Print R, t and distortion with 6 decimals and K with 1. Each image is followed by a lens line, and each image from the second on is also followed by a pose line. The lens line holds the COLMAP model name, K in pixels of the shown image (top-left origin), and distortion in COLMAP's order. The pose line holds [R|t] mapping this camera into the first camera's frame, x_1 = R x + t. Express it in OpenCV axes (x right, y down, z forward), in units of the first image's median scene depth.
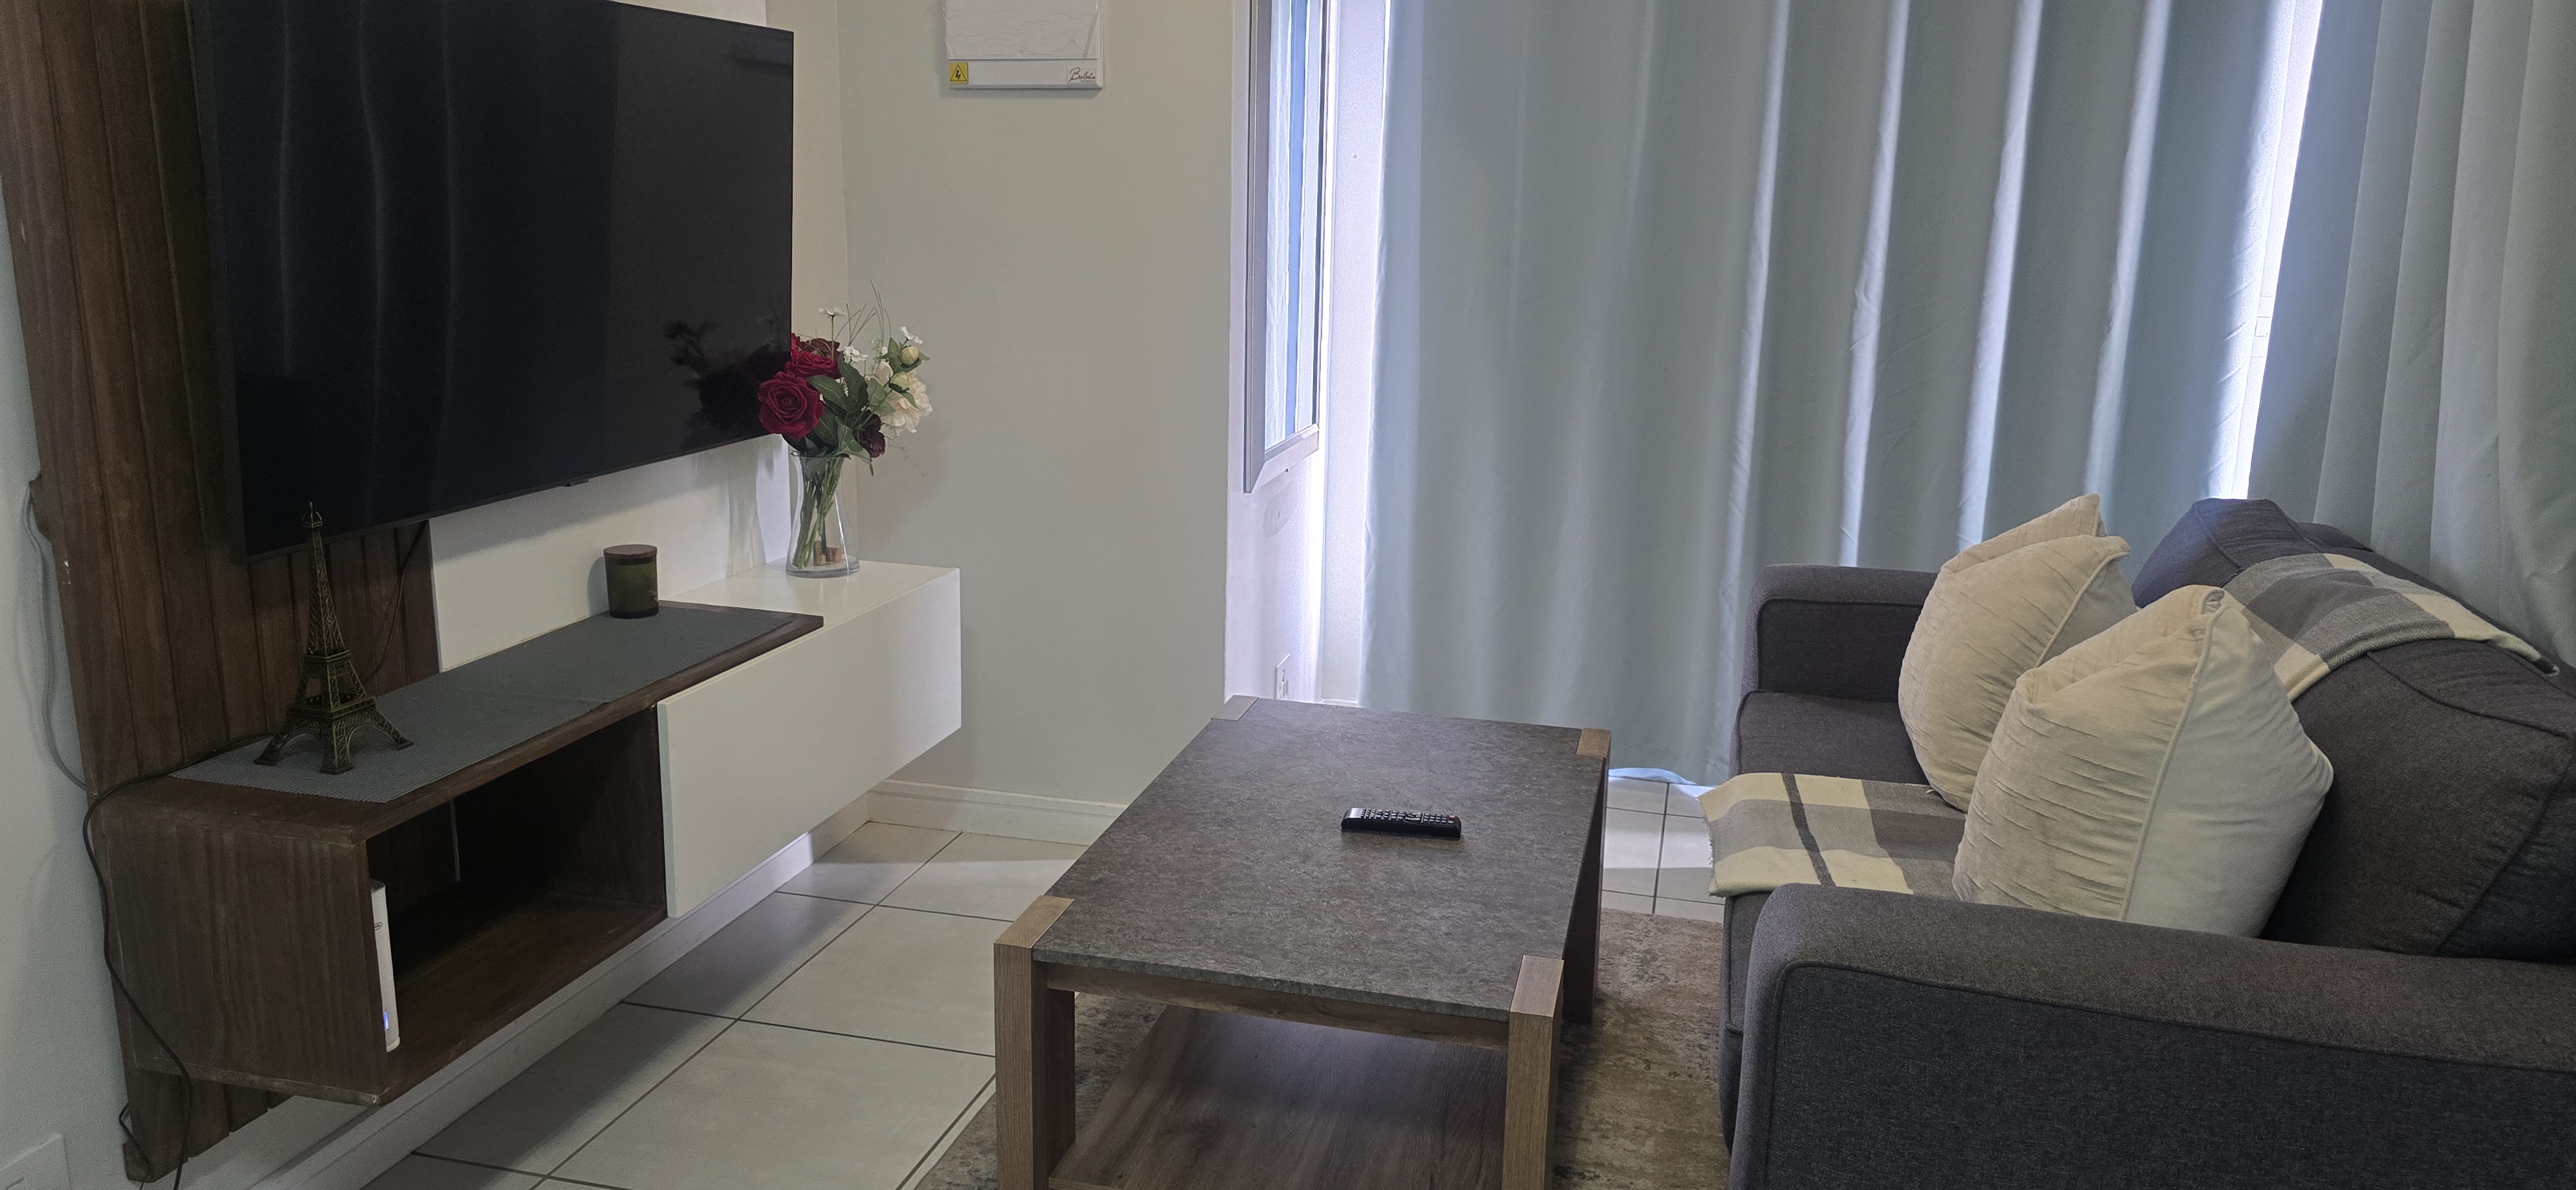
lens RADIAL K [[1715.5, 0, 1288.0], [0, 1715.5, 595.0], [0, 0, 1]] dist [-0.001795, -0.000510]
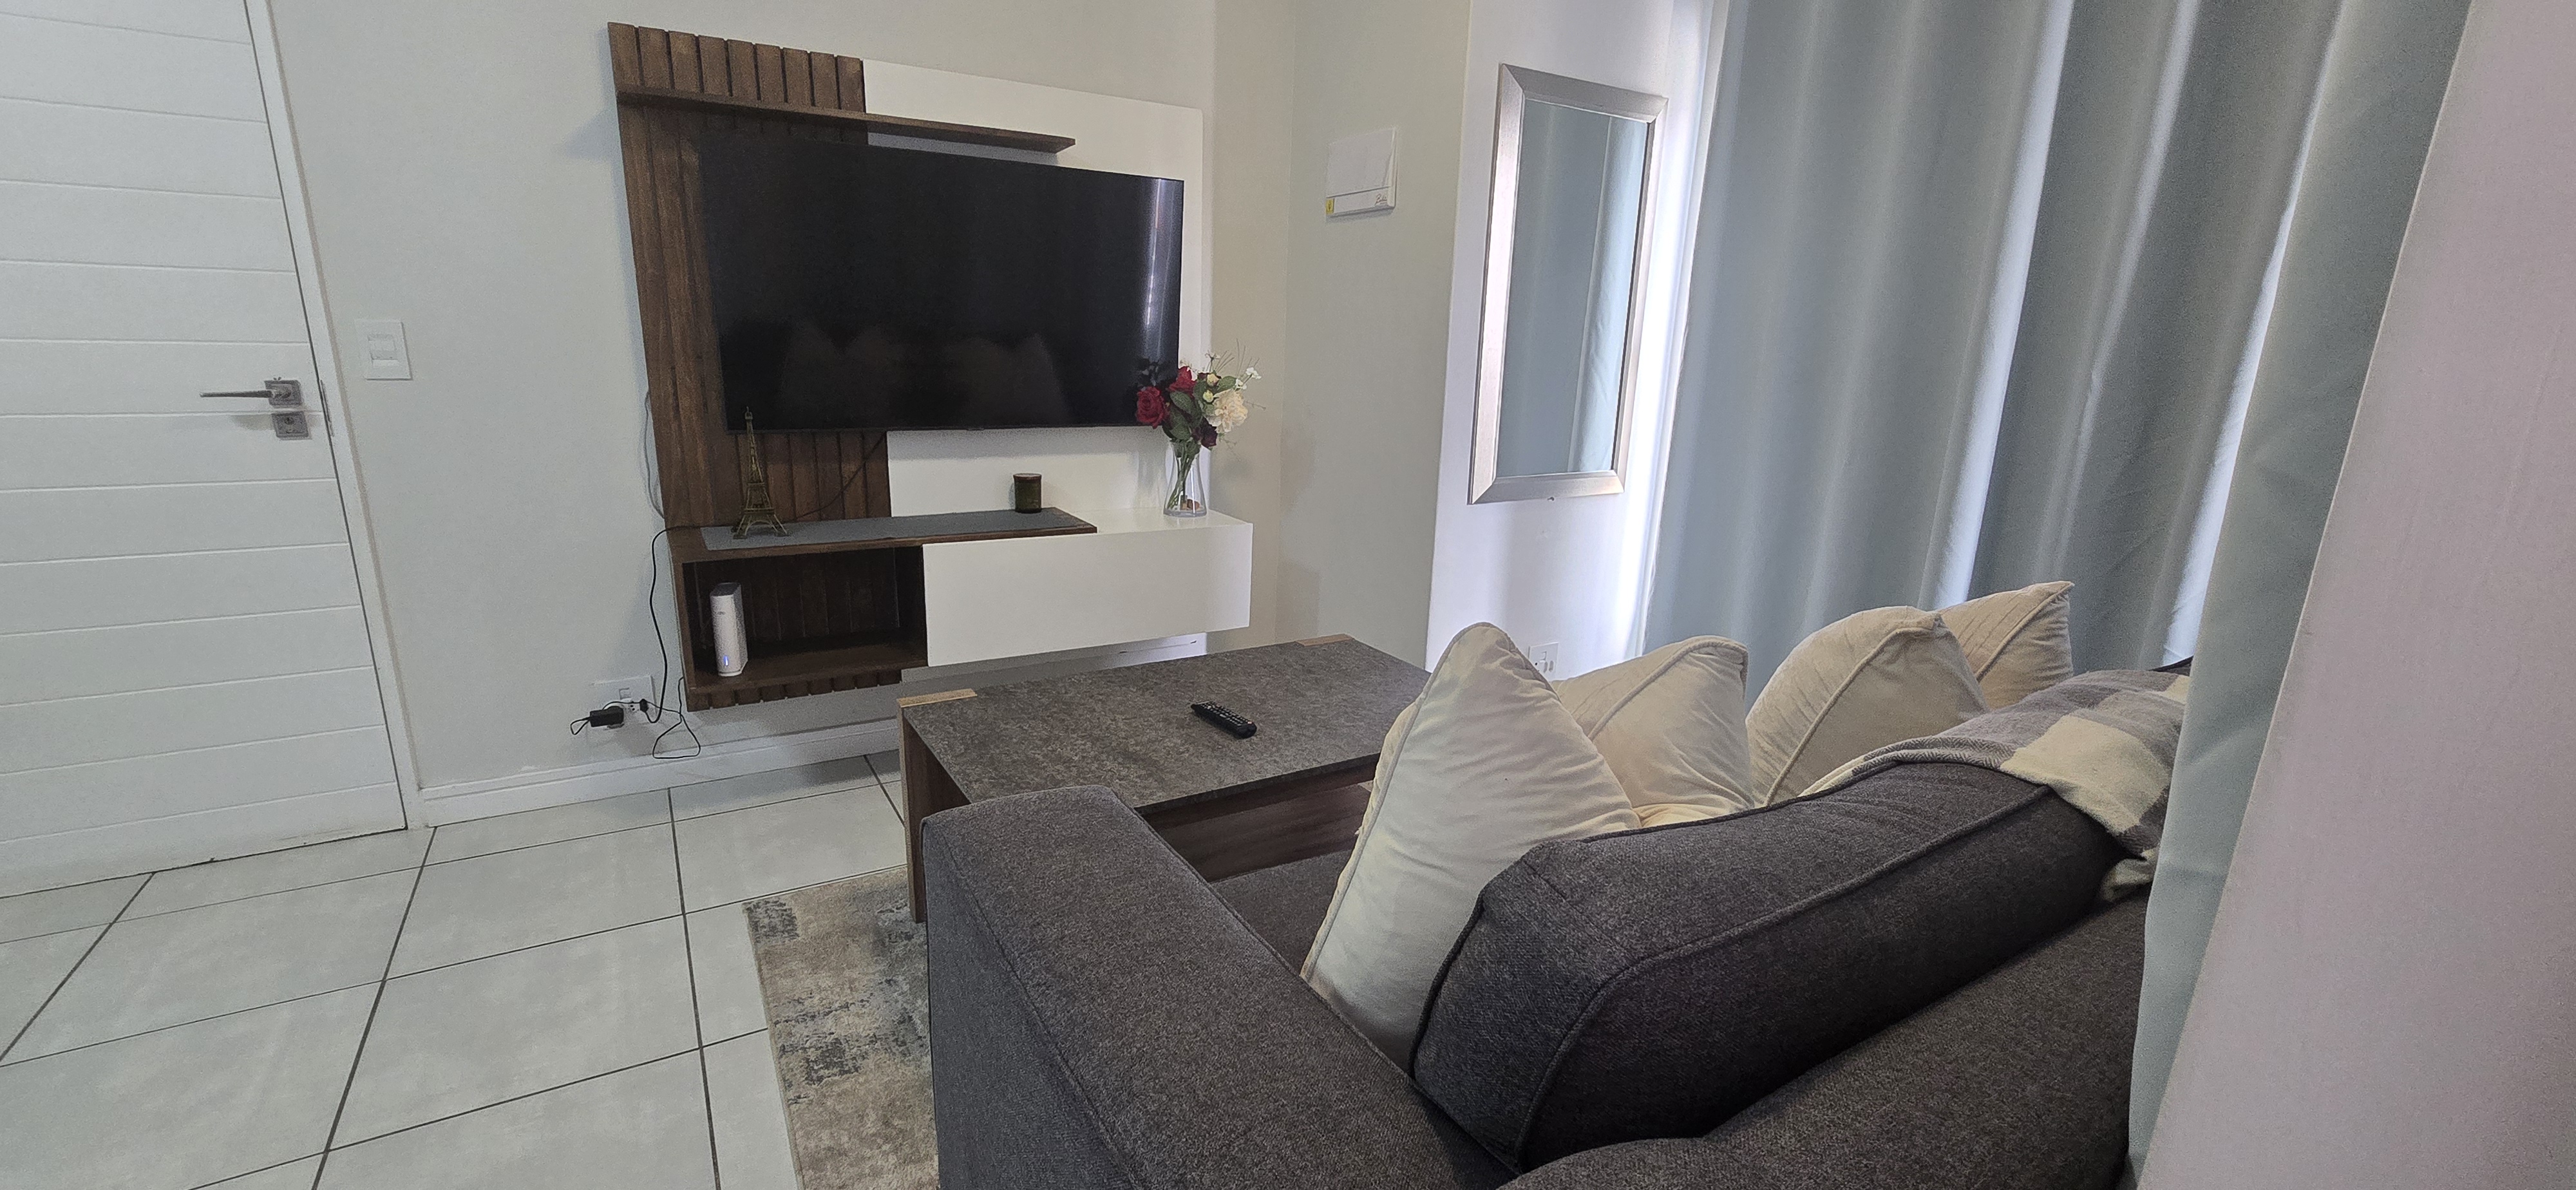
lens RADIAL K [[1055.8, 0, 1283.8], [0, 1055.8, 605.9], [0, 0, 1]] dist [-0.000203, 0.000136]
pose [[0.730600, 0.177764, -0.659260, 0.633051], [-0.178144, 0.981701, 0.067287, -0.015717], [0.659157, 0.068284, 0.748899, 0.408101]]
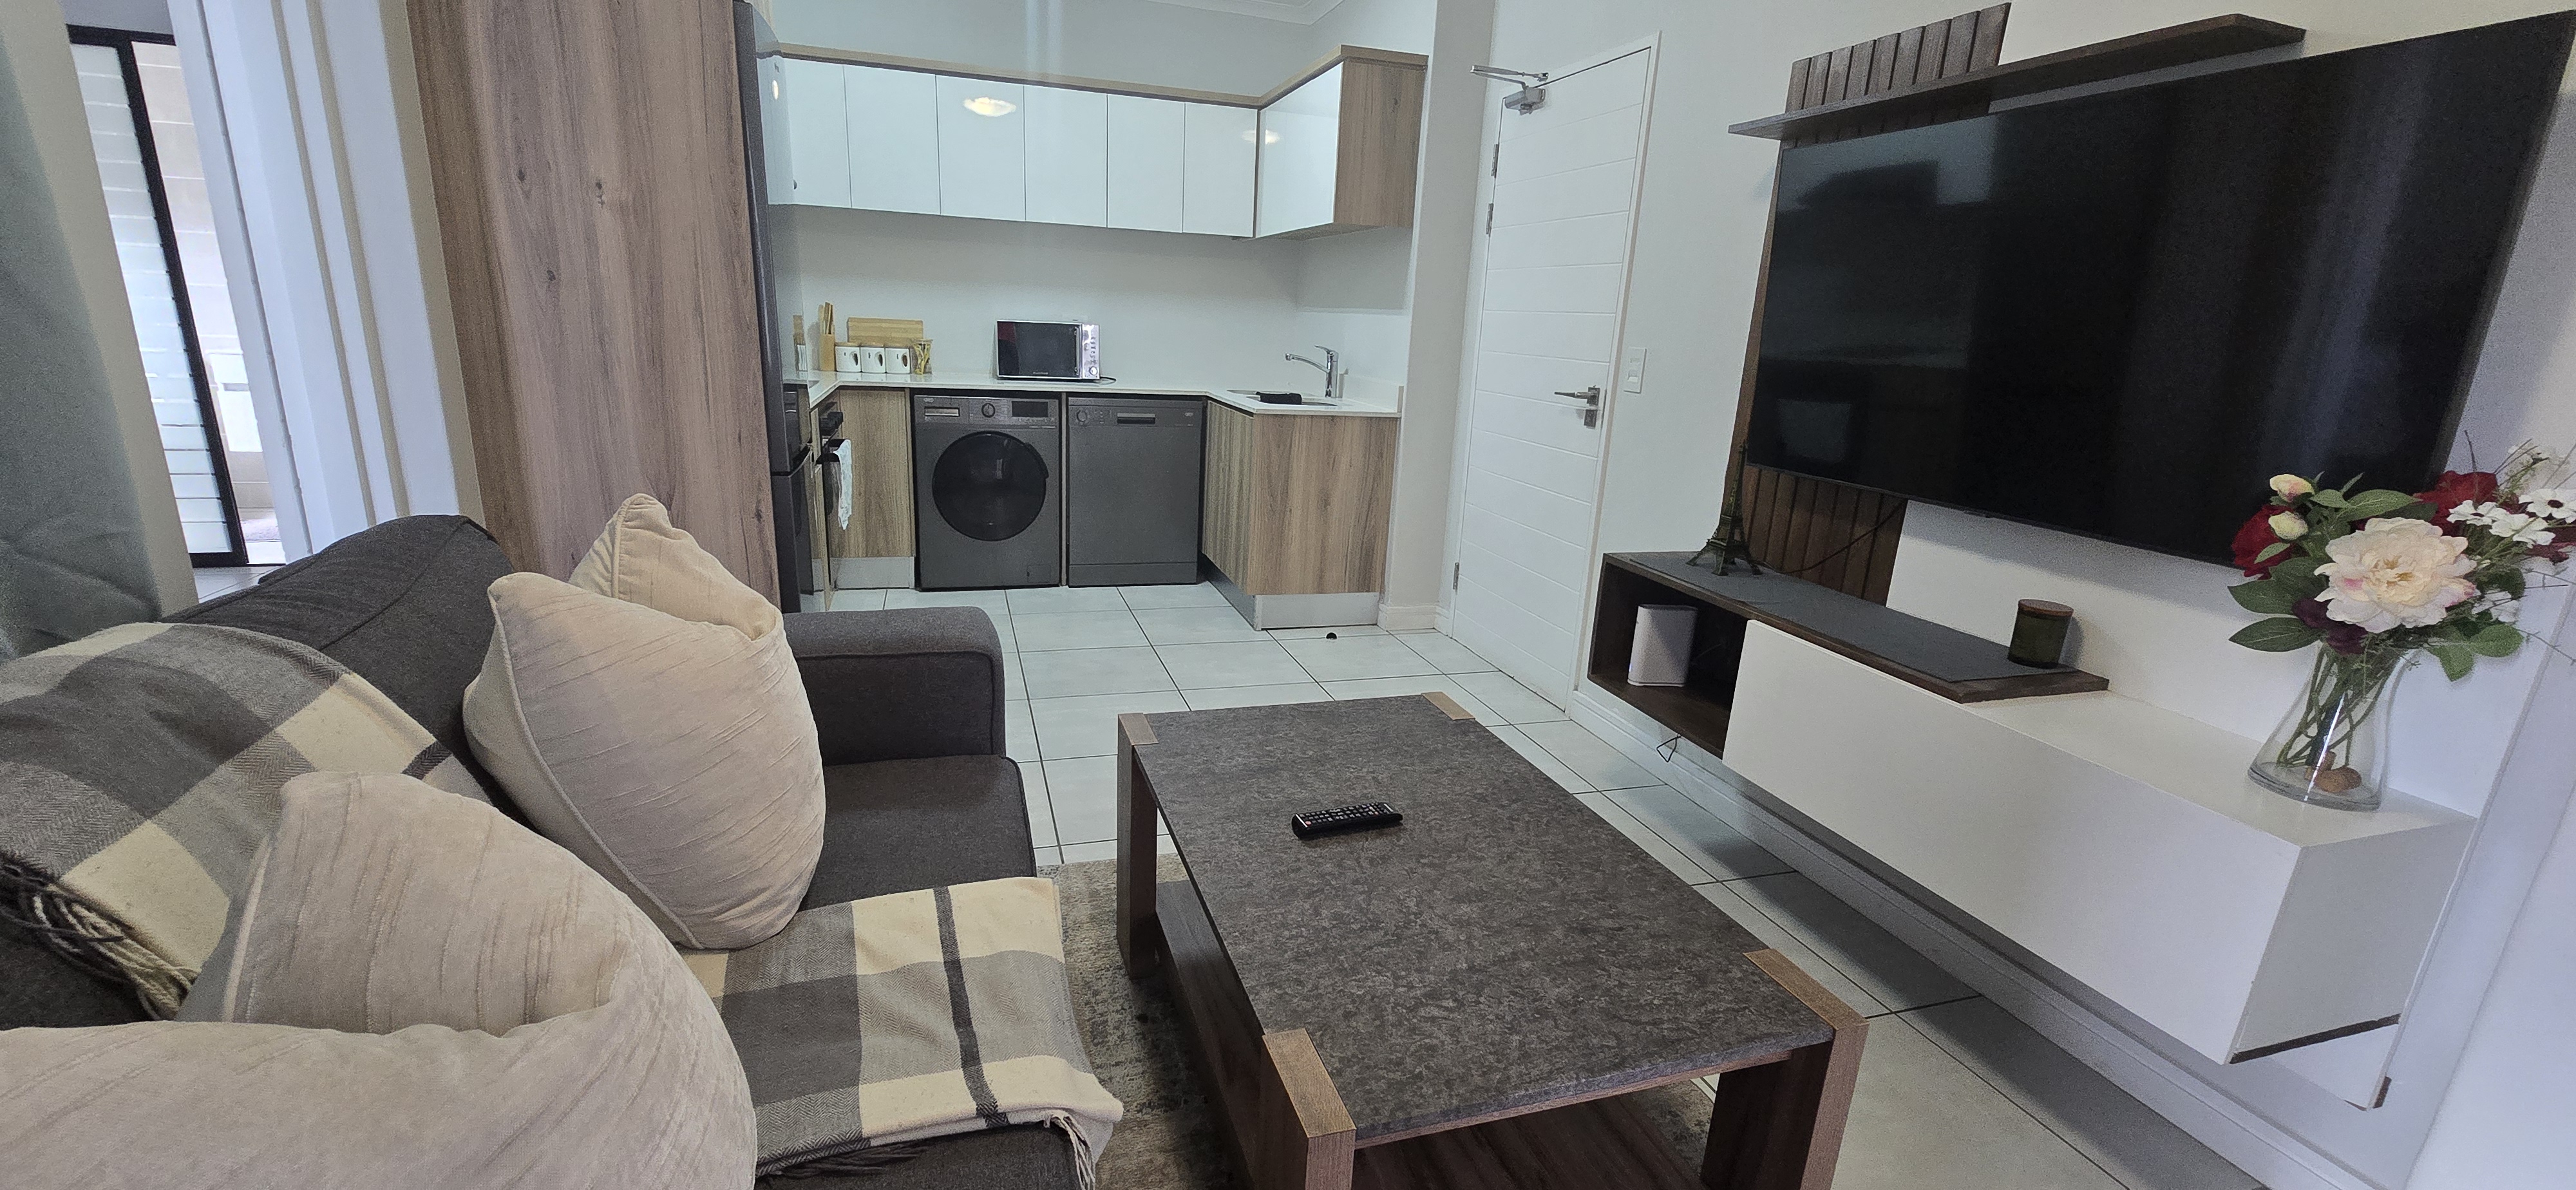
lens RADIAL K [[1055.8, 0, 1283.8], [0, 1055.8, 605.9], [0, 0, 1]] dist [-0.000203, 0.000136]
pose [[-0.835694, 0.090663, -0.541659, 0.441132], [-0.188730, 0.878804, 0.438275, -0.260164], [0.515748, 0.468491, -0.717301, 1.391580]]
